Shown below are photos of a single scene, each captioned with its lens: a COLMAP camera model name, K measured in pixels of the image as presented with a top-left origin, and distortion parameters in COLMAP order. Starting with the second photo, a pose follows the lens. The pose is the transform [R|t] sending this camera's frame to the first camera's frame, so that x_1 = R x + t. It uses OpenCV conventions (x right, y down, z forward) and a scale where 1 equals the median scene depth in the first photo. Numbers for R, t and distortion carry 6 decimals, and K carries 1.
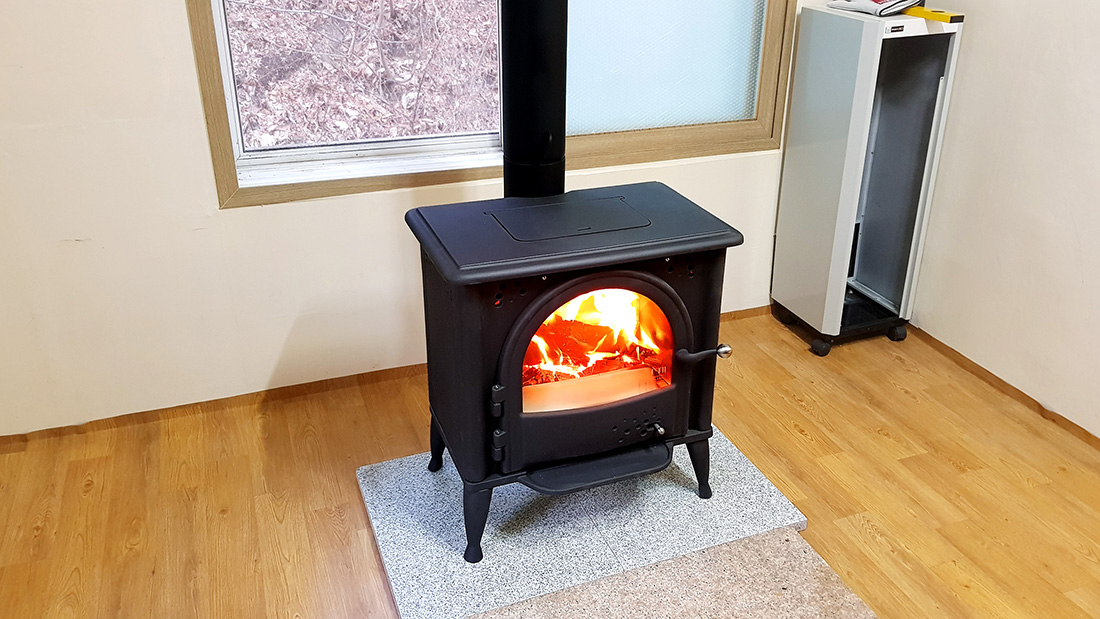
lens RADIAL K [[848.2, 0, 527.4], [0, 848.2, 293.7], [0, 0, 1]] dist [-0.003408, -0.005414]
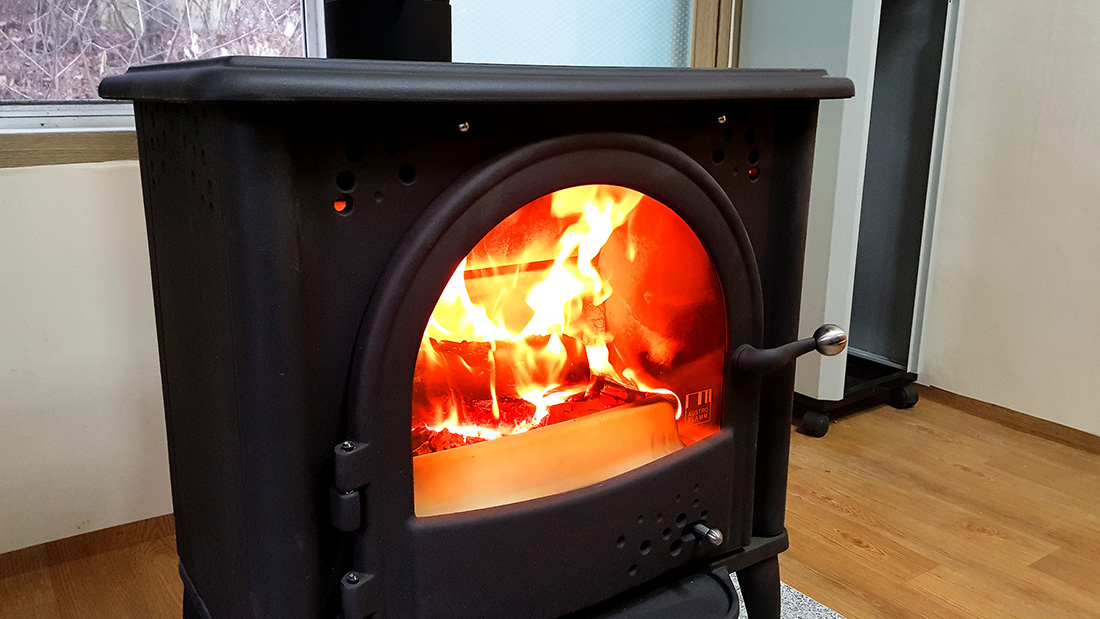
lens RADIAL K [[860.4, 0, 488.2], [0, 860.4, 346.5], [0, 0, 1]] dist [-0.037088, 0.001859]
pose [[0.975293, -0.067048, 0.210493, -0.040510], [0.103771, 0.980210, -0.168583, 0.108307], [-0.195024, 0.186261, 0.962950, 0.486156]]
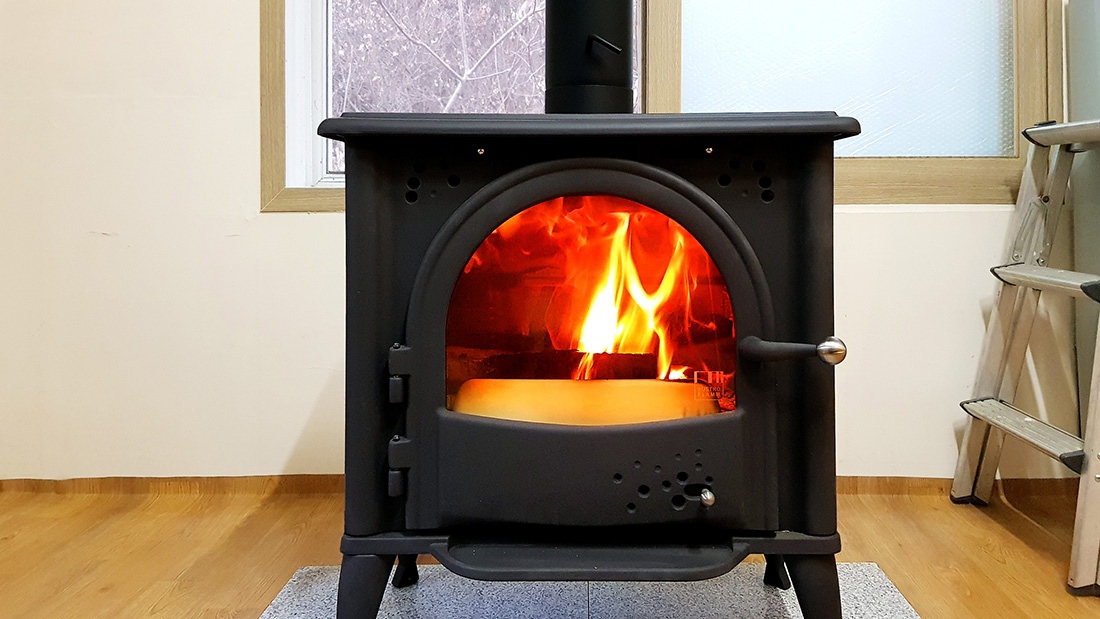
lens RADIAL K [[878.0, 0, 603.4], [0, 878.0, 257.8], [0, 0, 1]] dist [0.002820, -0.003091]
pose [[0.934214, 0.017356, -0.356290, 0.243922], [-0.163094, 0.909085, -0.383360, 0.207591], [0.317245, 0.416249, 0.852111, 0.396014]]
